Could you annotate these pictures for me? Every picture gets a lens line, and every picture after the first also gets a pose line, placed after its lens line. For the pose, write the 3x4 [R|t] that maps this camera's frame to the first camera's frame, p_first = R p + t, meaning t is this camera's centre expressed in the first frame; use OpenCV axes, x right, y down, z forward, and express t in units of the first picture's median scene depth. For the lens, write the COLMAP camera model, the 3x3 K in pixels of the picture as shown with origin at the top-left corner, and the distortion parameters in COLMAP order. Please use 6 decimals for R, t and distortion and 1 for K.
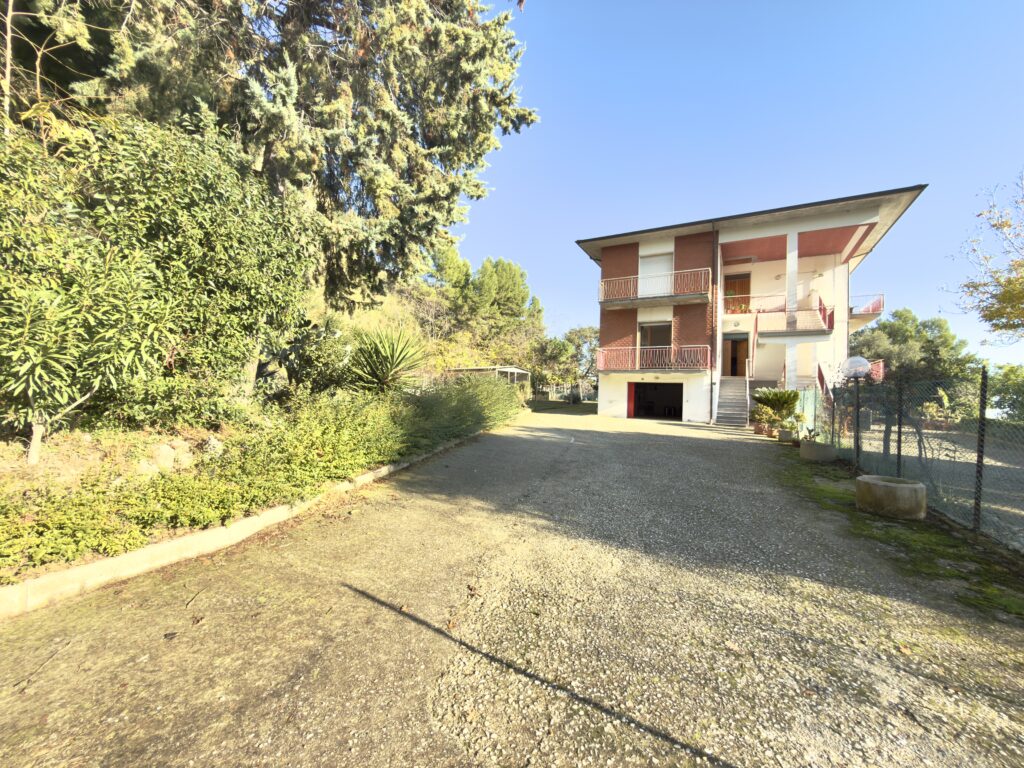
lens RADIAL K [[408.6, 0, 513.5], [0, 408.6, 383.7], [0, 0, 1]] dist [0.006346, -0.000508]
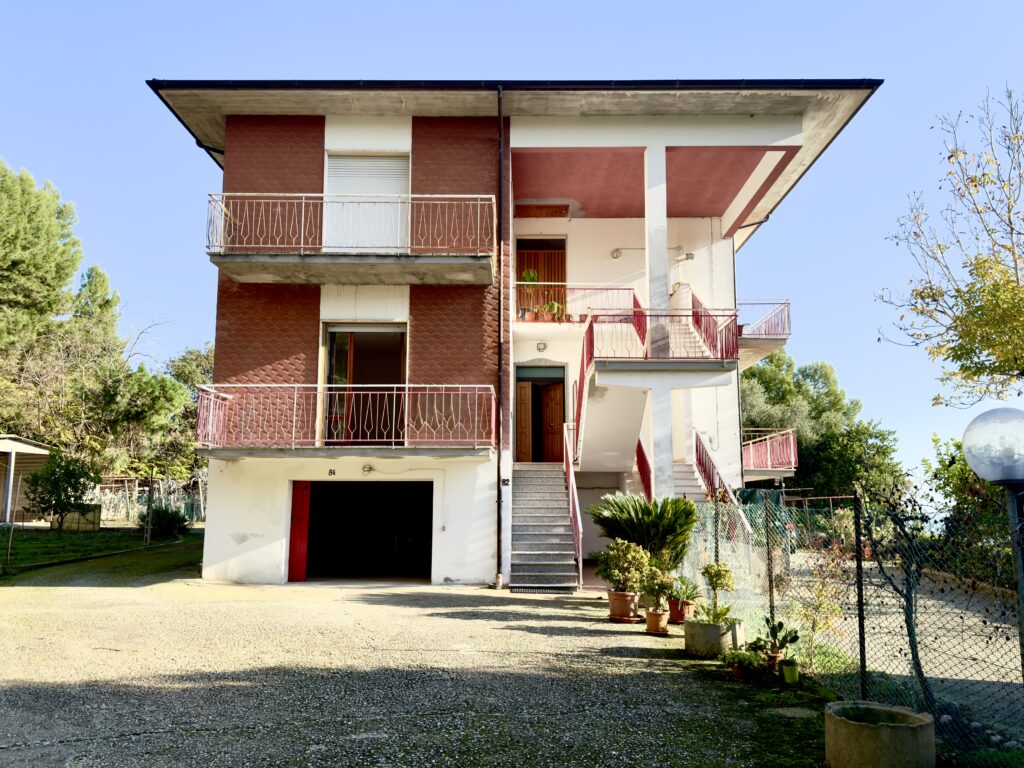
lens RADIAL K [[803.8, 0, 512.9], [0, 803.8, 383.4], [0, 0, 1]] dist [0.043522, 0.000975]
pose [[0.879410, 0.040462, 0.474342, 0.110617], [0.012502, 0.994075, -0.107975, -0.010596], [-0.475901, 0.100885, 0.873694, 0.275478]]
